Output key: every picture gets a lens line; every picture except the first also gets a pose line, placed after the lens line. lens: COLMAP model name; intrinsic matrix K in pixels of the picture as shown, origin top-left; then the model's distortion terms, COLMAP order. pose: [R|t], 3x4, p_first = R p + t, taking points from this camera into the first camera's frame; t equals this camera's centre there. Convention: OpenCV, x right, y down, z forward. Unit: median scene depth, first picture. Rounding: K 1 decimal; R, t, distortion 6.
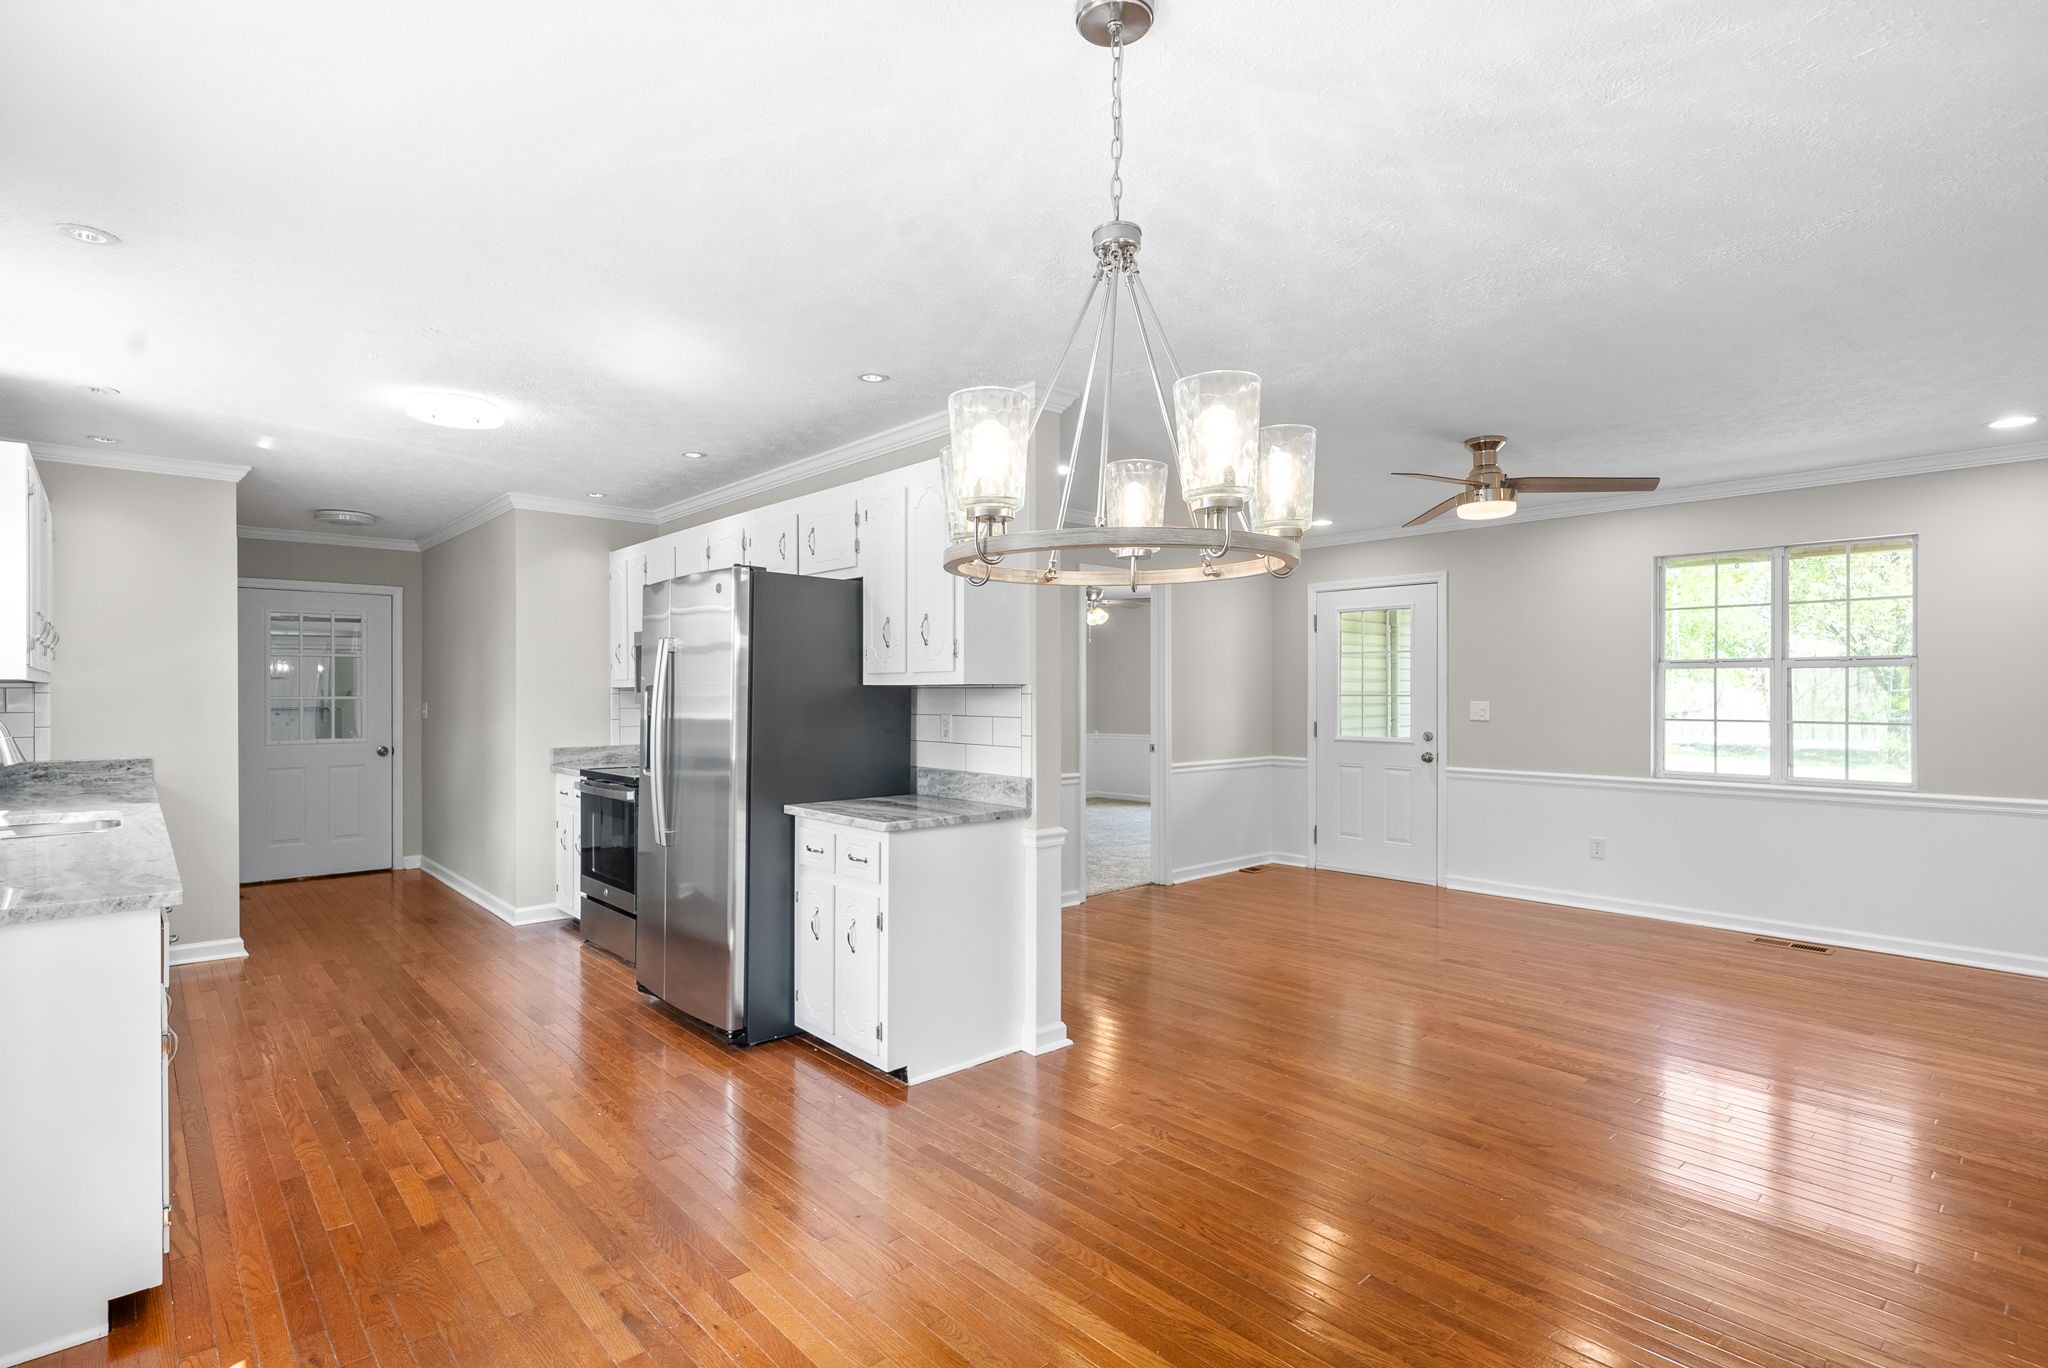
lens RADIAL K [[993.2, 0, 1024.0], [0, 993.2, 684.0], [0, 0, 1]] dist [0.002075, 0.000352]
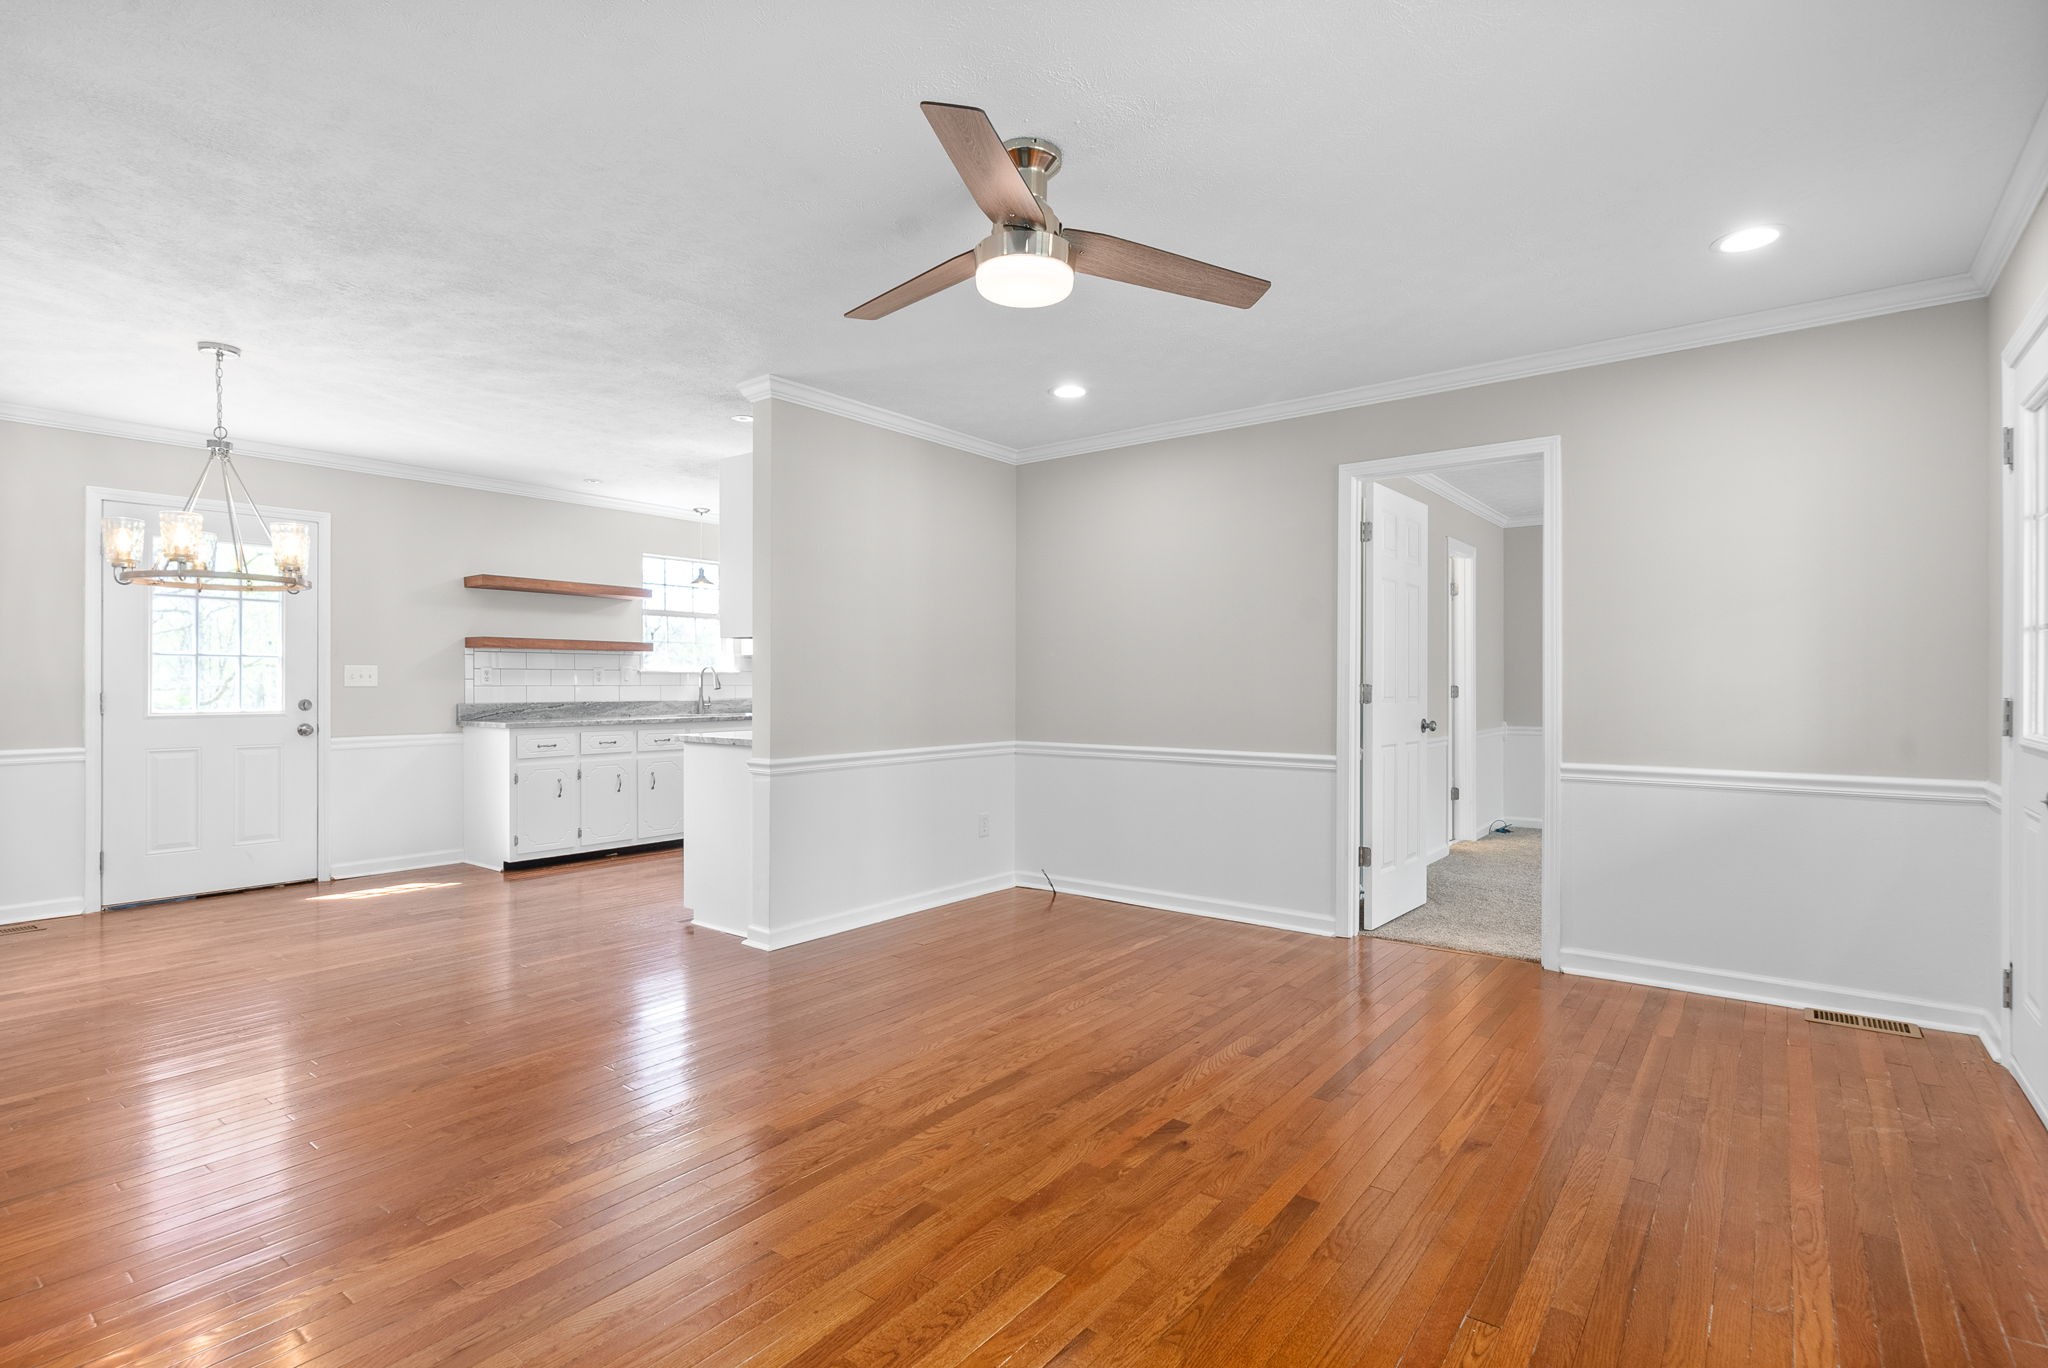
lens RADIAL K [[993.2, 0, 1024.0], [0, 993.2, 684.0], [0, 0, 1]] dist [0.002075, 0.000352]
pose [[0.181949, 0.000518, -0.983308, 0.965007], [0.007005, 0.999974, 0.001823, 0.045817], [0.983283, -0.007220, 0.181940, 0.861286]]
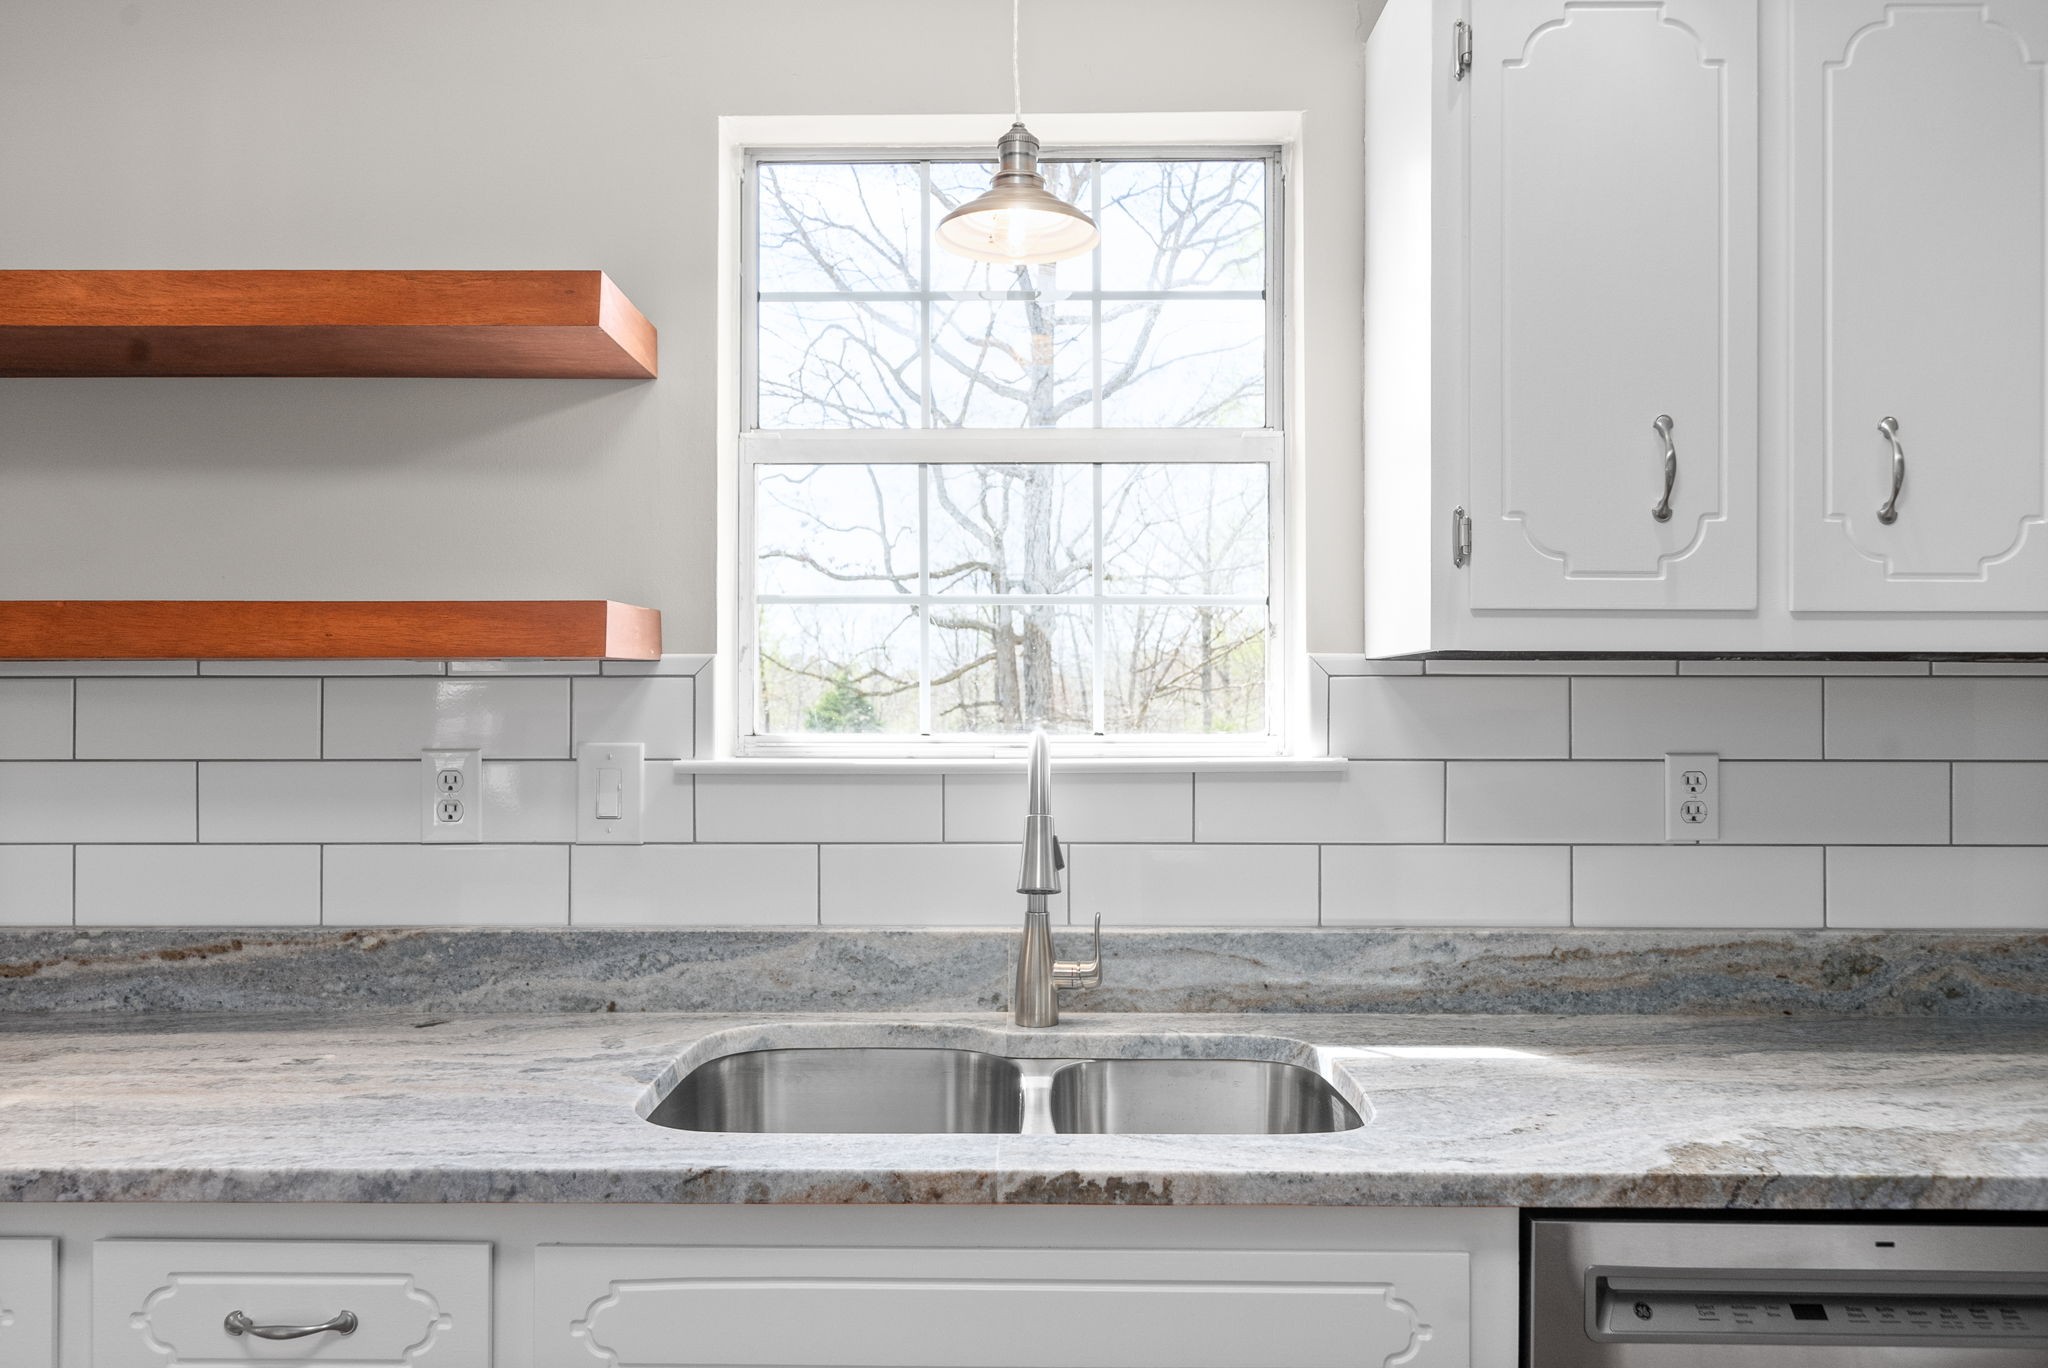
lens RADIAL K [[1420.2, 0, 1026.1], [0, 1420.2, 710.5], [0, 0, 1]] dist [0.003262, 0.001778]
pose [[-0.678542, 0.008370, -0.734514, -0.428236], [0.006899, 0.999964, 0.005021, 0.008264], [0.734529, -0.001661, -0.678575, 0.896319]]
